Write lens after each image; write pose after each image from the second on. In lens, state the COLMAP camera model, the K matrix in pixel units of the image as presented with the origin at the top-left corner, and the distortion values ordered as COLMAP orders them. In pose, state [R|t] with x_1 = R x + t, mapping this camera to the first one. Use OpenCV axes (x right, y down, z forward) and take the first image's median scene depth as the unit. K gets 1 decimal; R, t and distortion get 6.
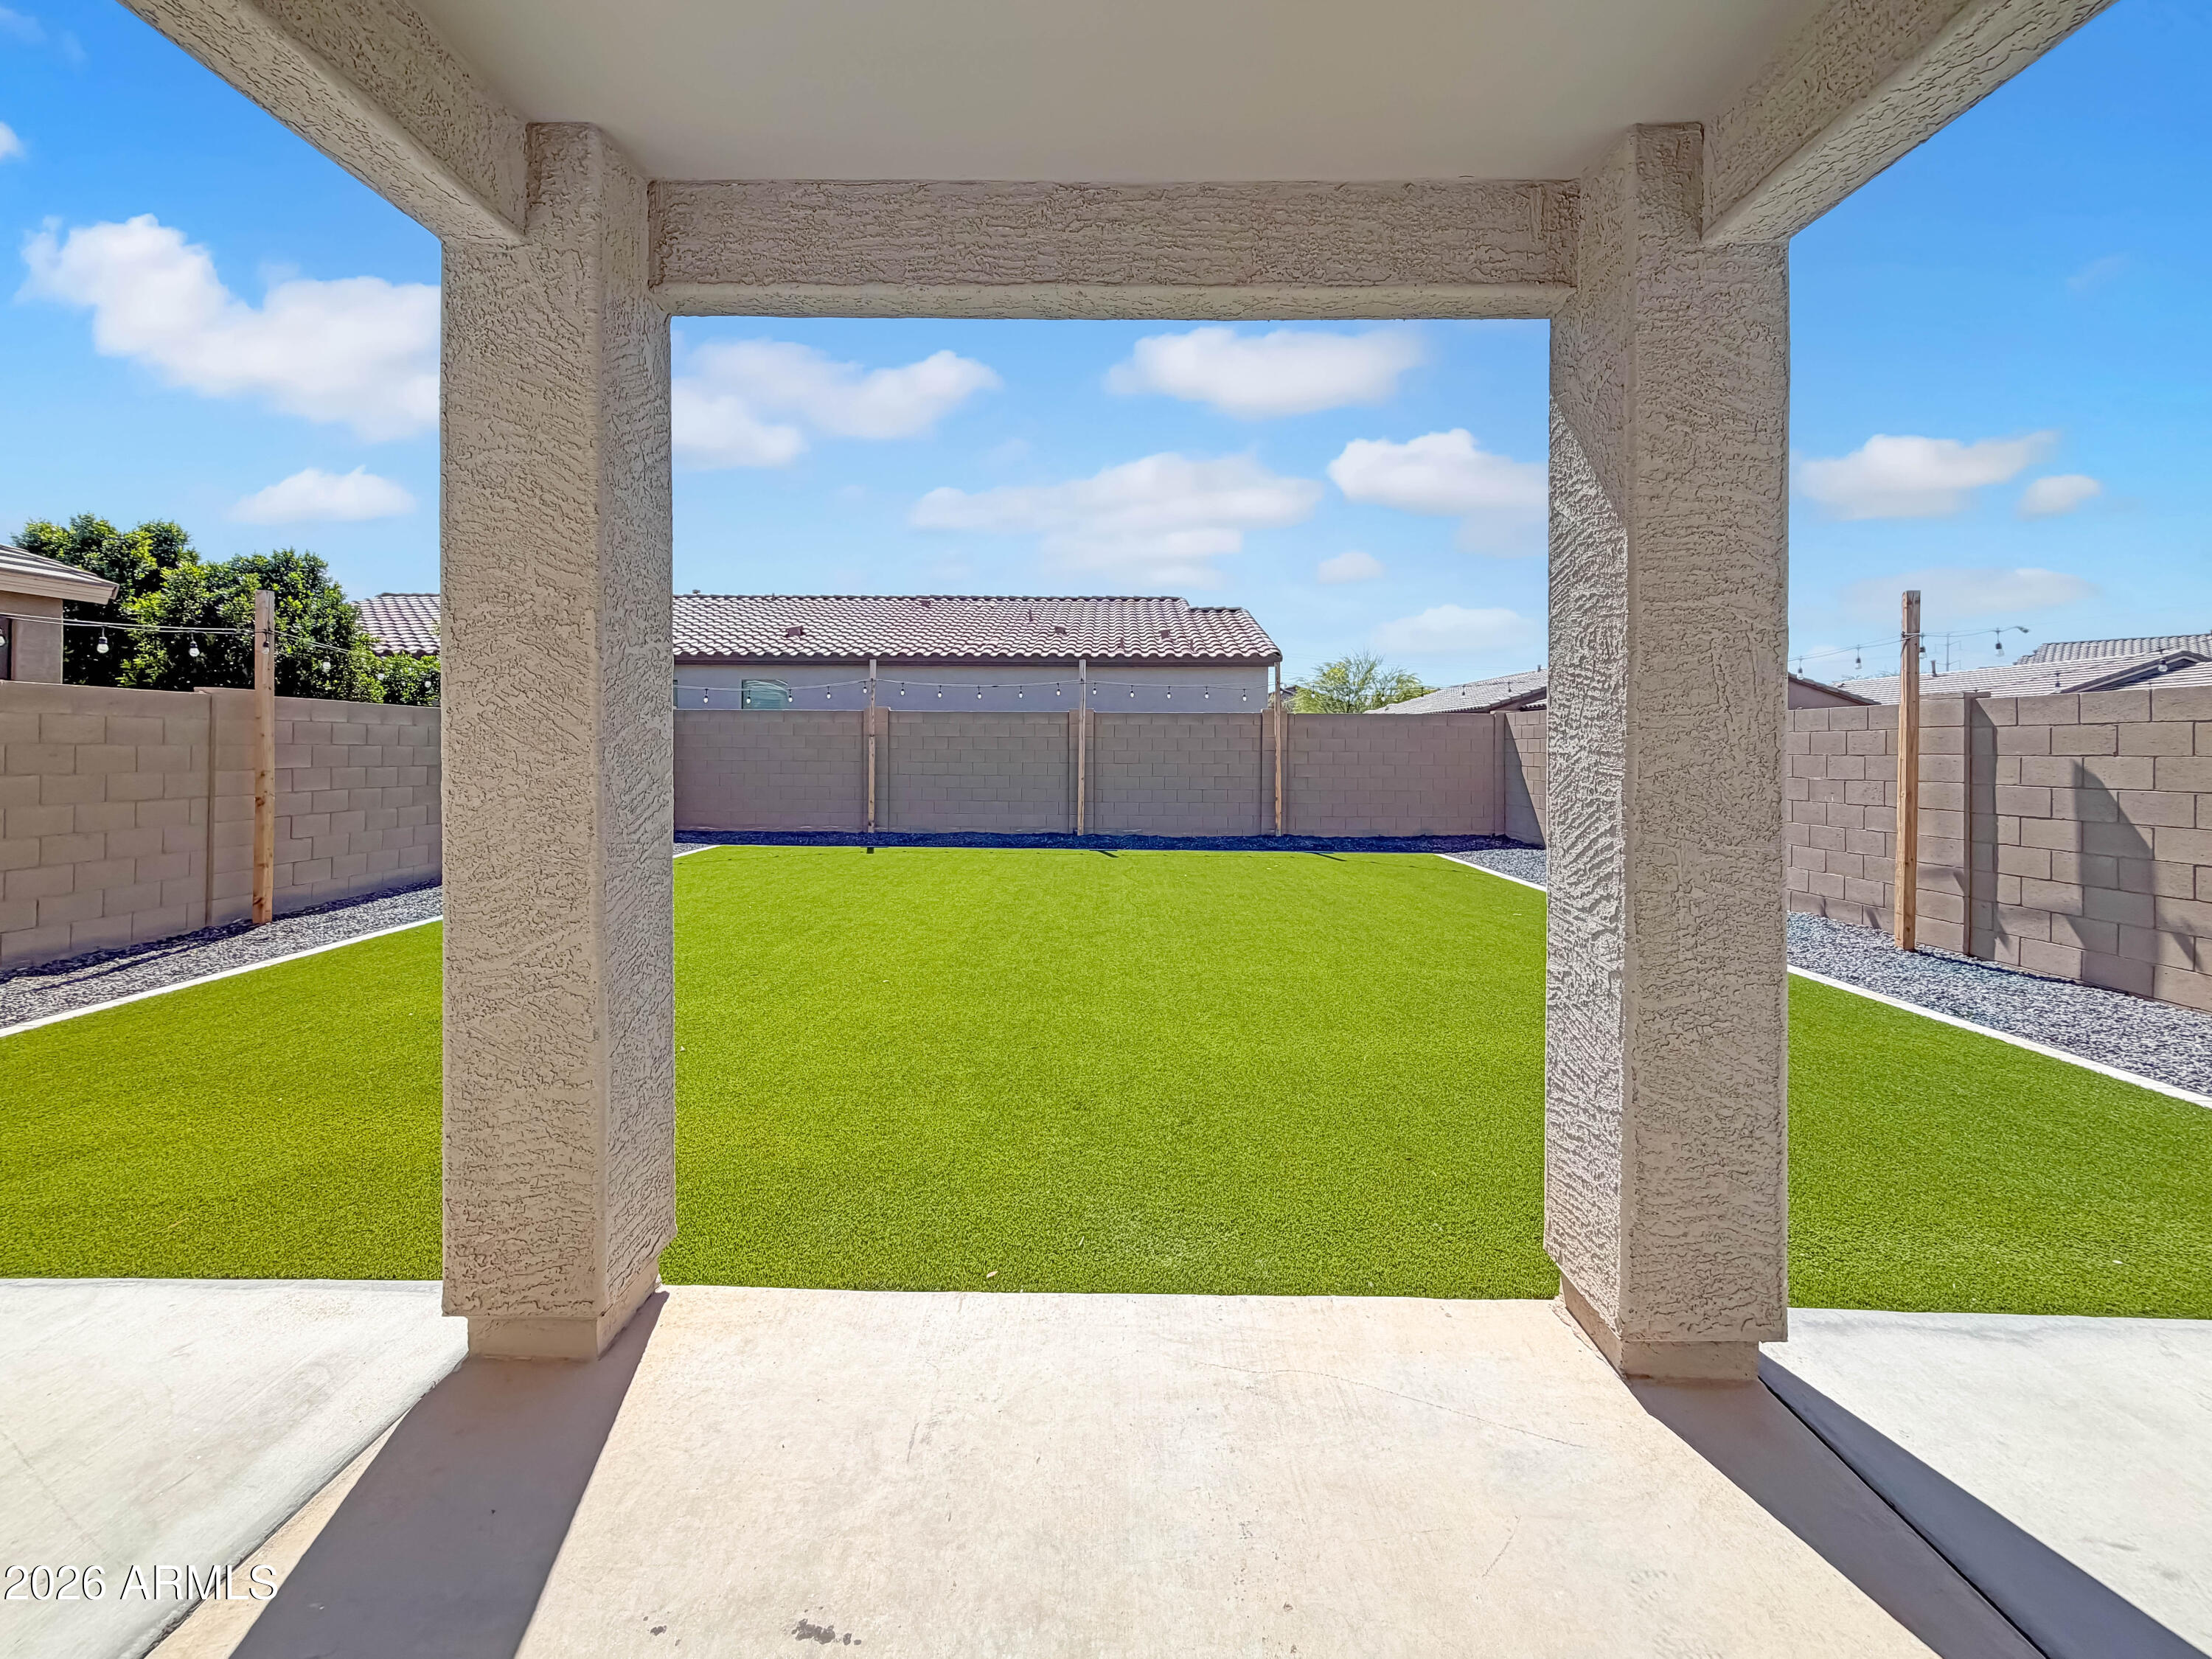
lens RADIAL K [[906.6, 0, 1106.8], [0, 906.6, 803.8], [0, 0, 1]] dist [-0.002224, -0.000264]
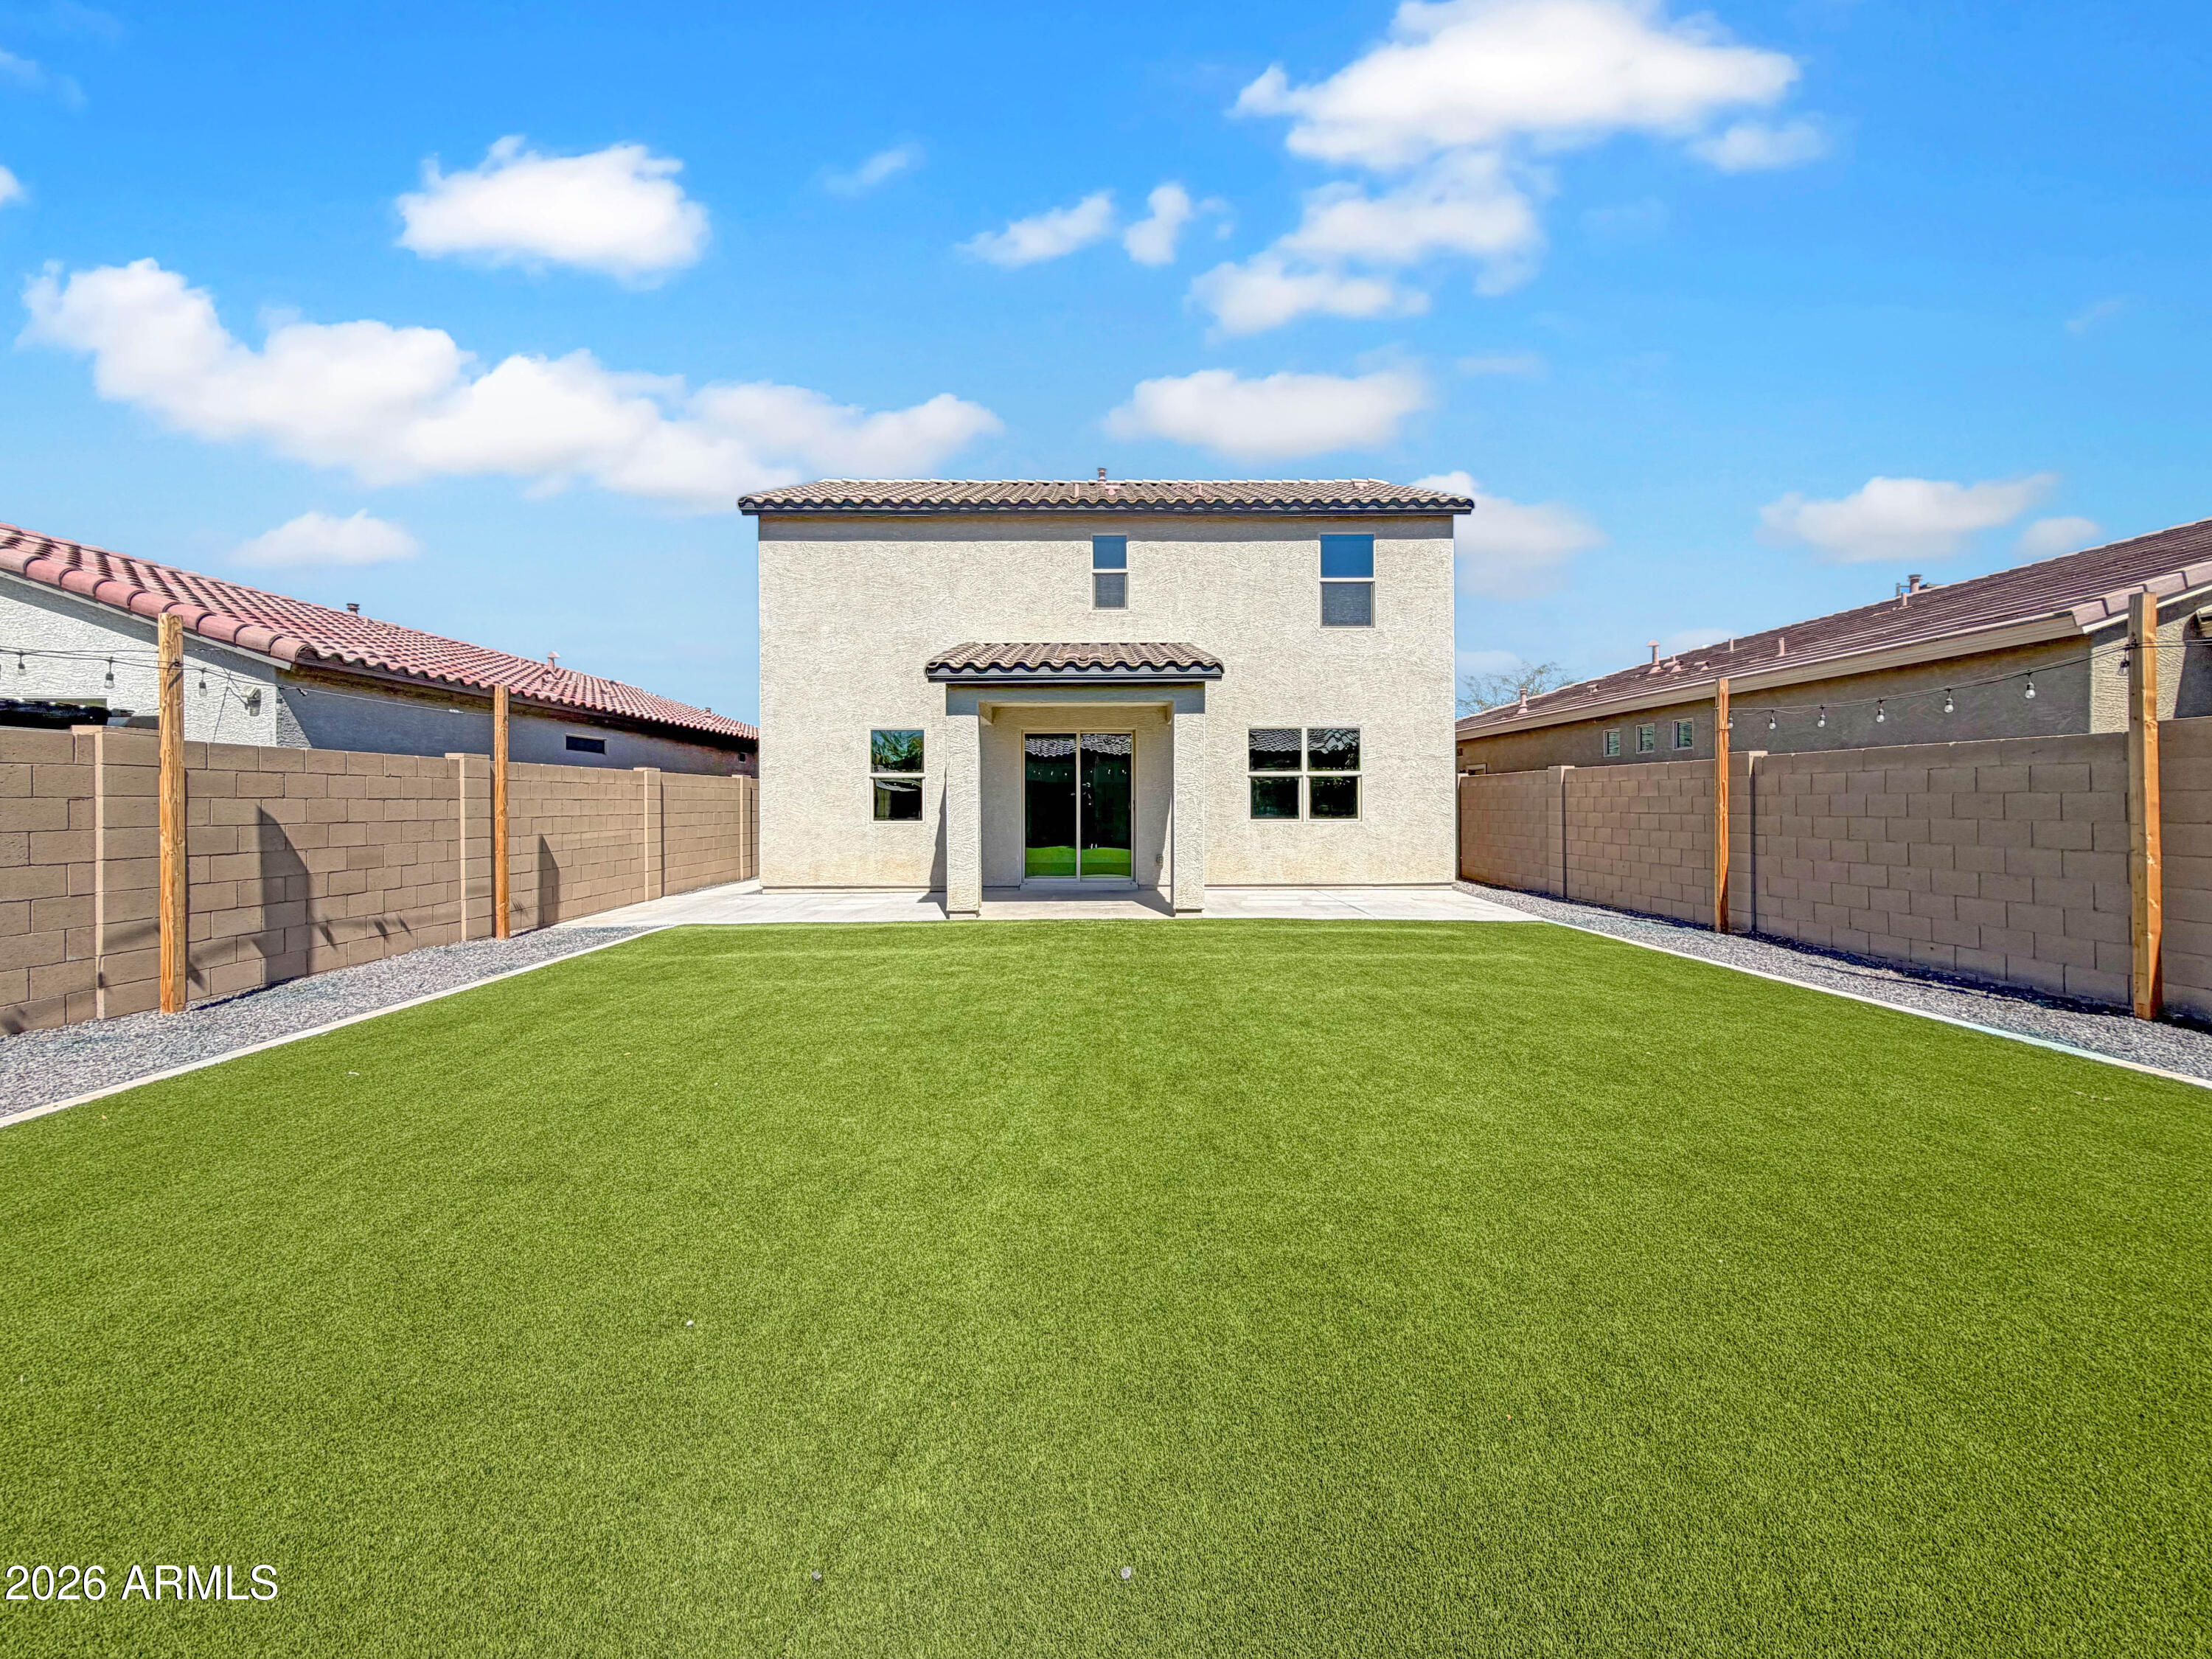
lens RADIAL K [[906.6, 0, 1106.8], [0, 906.6, 803.8], [0, 0, 1]] dist [-0.002224, -0.000264]
pose [[-0.999831, -0.002978, -0.018155, -0.026813], [-0.003933, 0.998599, 0.052775, -0.109877], [0.017973, 0.052838, -0.998441, 2.148378]]
